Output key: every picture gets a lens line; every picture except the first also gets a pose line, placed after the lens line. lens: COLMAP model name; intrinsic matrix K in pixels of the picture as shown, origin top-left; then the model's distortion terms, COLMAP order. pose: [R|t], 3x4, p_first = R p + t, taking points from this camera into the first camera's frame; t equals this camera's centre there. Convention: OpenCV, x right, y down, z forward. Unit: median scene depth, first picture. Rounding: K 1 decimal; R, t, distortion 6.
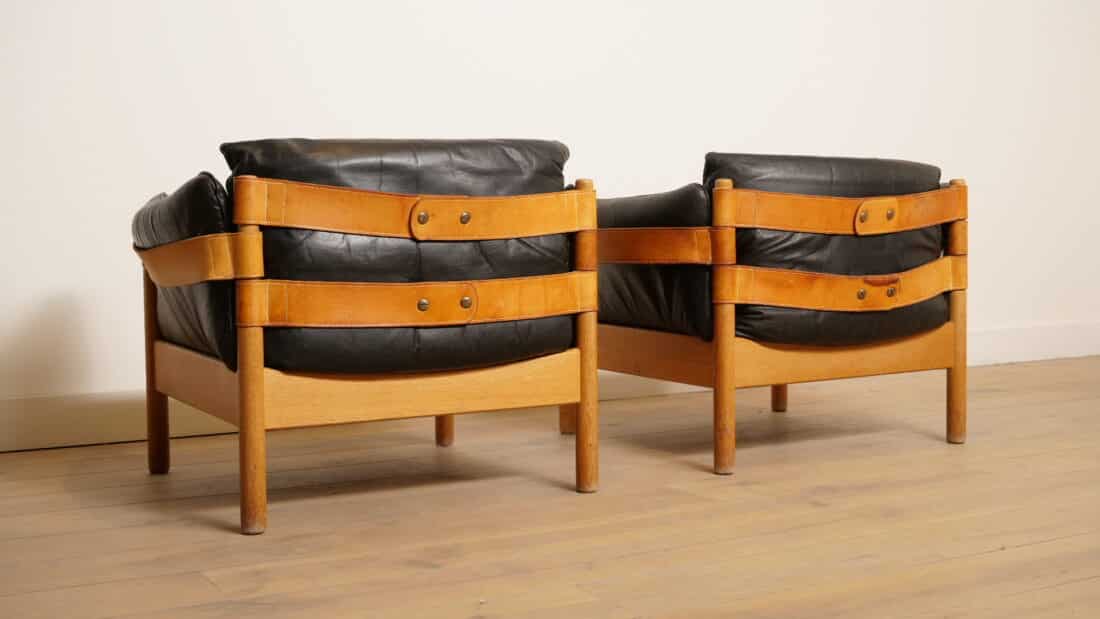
lens RADIAL K [[1311.7, 0, 549.7], [0, 1311.7, 326.3], [0, 0, 1]] dist [-0.002059, -0.002387]
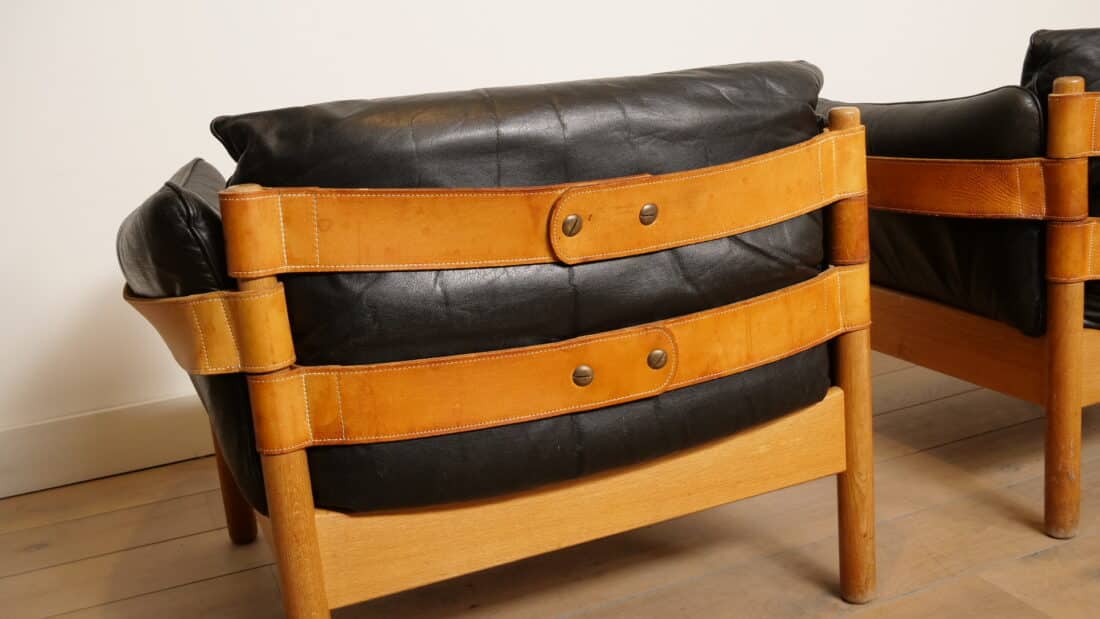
lens RADIAL K [[1140.5, 0, 550.0], [0, 1140.5, 309.5], [0, 0, 1]] dist [-0.007601, 0.025118]
pose [[0.989057, -0.050097, -0.138768, -0.034718], [0.070791, 0.986382, 0.148456, -0.101894], [0.129441, -0.156655, 0.979134, 0.444045]]
